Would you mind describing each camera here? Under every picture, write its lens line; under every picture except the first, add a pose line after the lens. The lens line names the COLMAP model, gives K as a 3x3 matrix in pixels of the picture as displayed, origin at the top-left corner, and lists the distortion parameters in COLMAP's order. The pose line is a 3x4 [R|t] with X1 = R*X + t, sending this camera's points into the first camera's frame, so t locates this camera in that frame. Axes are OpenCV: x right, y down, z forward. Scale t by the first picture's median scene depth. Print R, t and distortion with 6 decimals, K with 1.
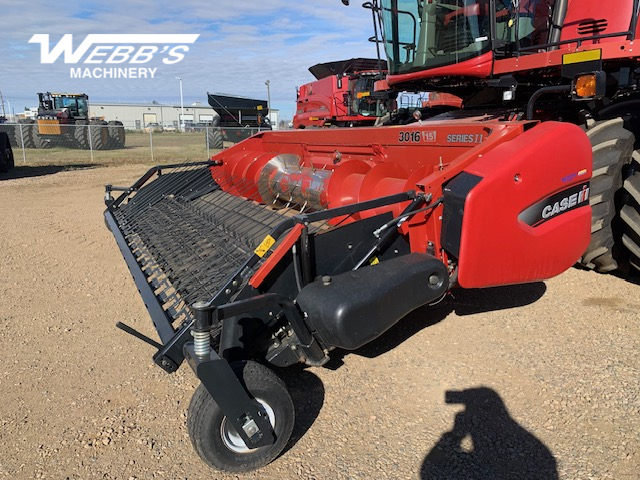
lens RADIAL K [[481.3, 0, 325.1], [0, 481.3, 240.3], [0, 0, 1]] dist [0.048136, -0.058966]
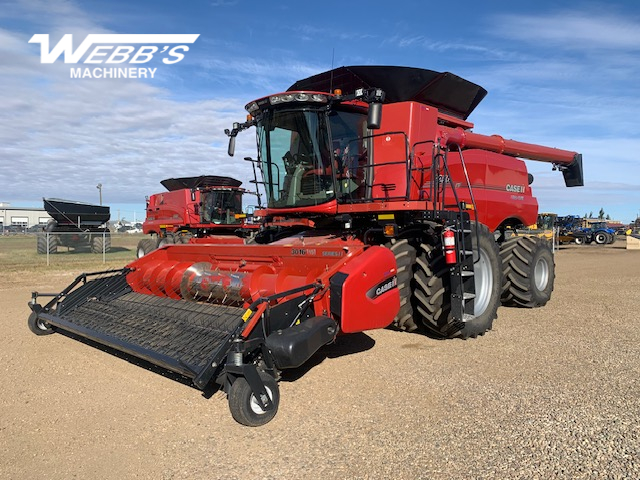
lens RADIAL K [[499.1, 0, 320.5], [0, 499.1, 221.0], [0, 0, 1]] dist [0.047156, -0.001214]
pose [[0.941132, 0.004542, 0.338009, -0.282059], [0.076122, 0.971380, -0.225003, 0.063998], [-0.329357, 0.237488, 0.913851, -0.526178]]
